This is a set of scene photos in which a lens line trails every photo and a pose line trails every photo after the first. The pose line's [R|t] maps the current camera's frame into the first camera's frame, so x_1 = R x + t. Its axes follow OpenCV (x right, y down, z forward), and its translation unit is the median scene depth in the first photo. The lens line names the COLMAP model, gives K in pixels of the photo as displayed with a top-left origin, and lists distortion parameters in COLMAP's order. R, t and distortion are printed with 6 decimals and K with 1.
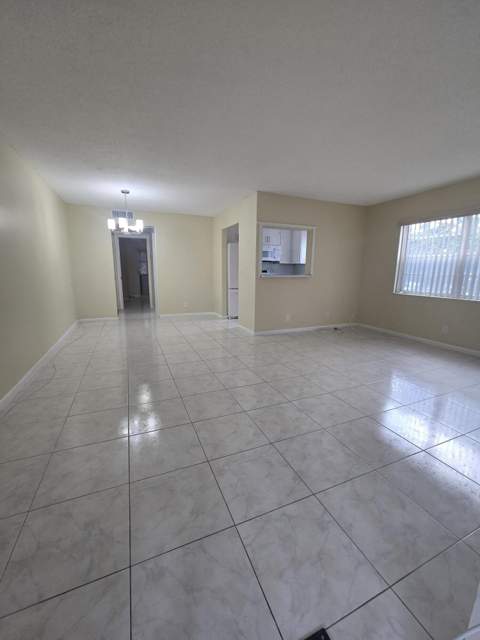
lens RADIAL K [[263.5, 0, 240.0], [0, 263.5, 320.0], [0, 0, 1]] dist [-0.001229, -0.000469]
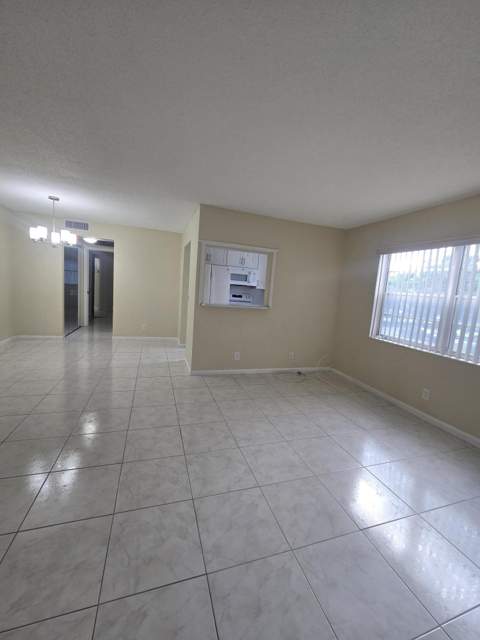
lens RADIAL K [[263.5, 0, 240.0], [0, 263.5, 320.0], [0, 0, 1]] dist [-0.001229, -0.000469]
pose [[0.994601, 0.075987, -0.070667, 0.246967], [-0.080837, 0.994370, -0.068517, -0.065715], [0.065063, 0.073859, 0.995144, 0.177559]]
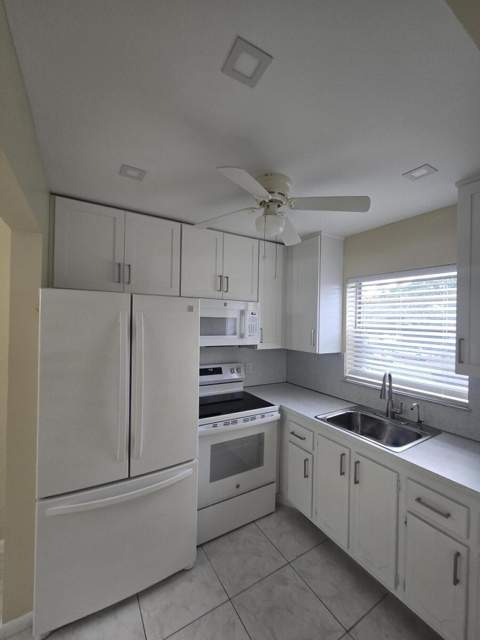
lens RADIAL K [[263.5, 0, 240.0], [0, 263.5, 320.0], [0, 0, 1]] dist [-0.001229, -0.000469]
pose [[0.989282, 0.013199, 0.145423, 0.111130], [0.014669, 0.981886, -0.188907, -0.275154], [-0.145282, 0.189015, 0.971168, 0.951019]]
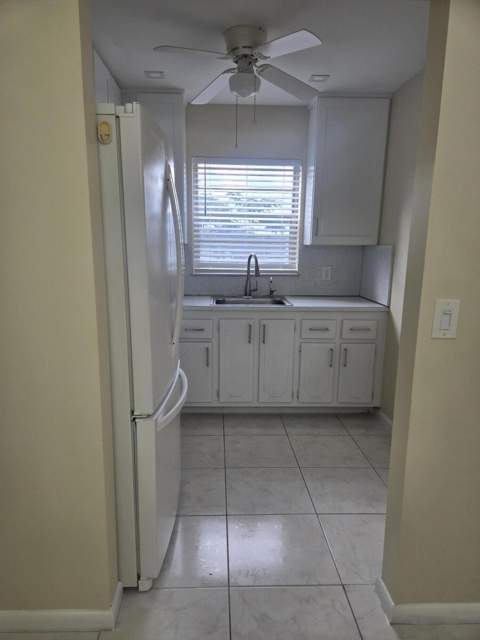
lens RADIAL K [[425.6, 0, 233.0], [0, 425.6, 328.2], [0, 0, 1]] dist [0.076256, -0.073260]
pose [[0.361849, -0.184939, 0.913708, -0.315820], [0.168686, 0.976935, 0.130933, -0.246315], [-0.916848, 0.106751, 0.384700, 1.089444]]
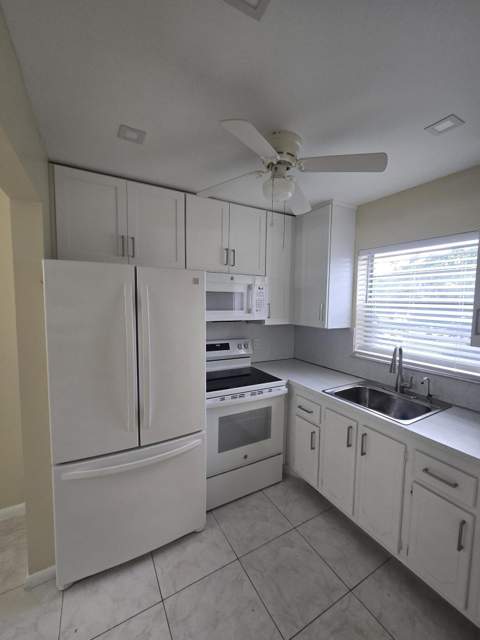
lens RADIAL K [[263.5, 0, 240.0], [0, 263.5, 320.0], [0, 0, 1]] dist [-0.001229, -0.000469]
pose [[0.993244, -0.001449, 0.116036, 0.113728], [0.014963, 0.993175, -0.115674, -0.266599], [-0.115076, 0.116629, 0.986486, 0.959590]]
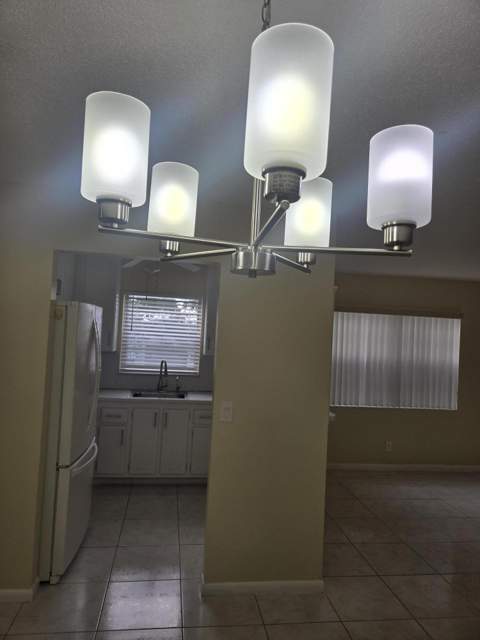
lens RADIAL K [[423.7, 0, 228.1], [0, 423.7, 319.8], [0, 0, 1]] dist [0.068305, -0.069881]
pose [[0.263035, 0.036332, 0.964102, -0.546184], [0.133029, 0.988380, -0.073541, -0.269682], [-0.955571, 0.147597, 0.255146, 0.908021]]
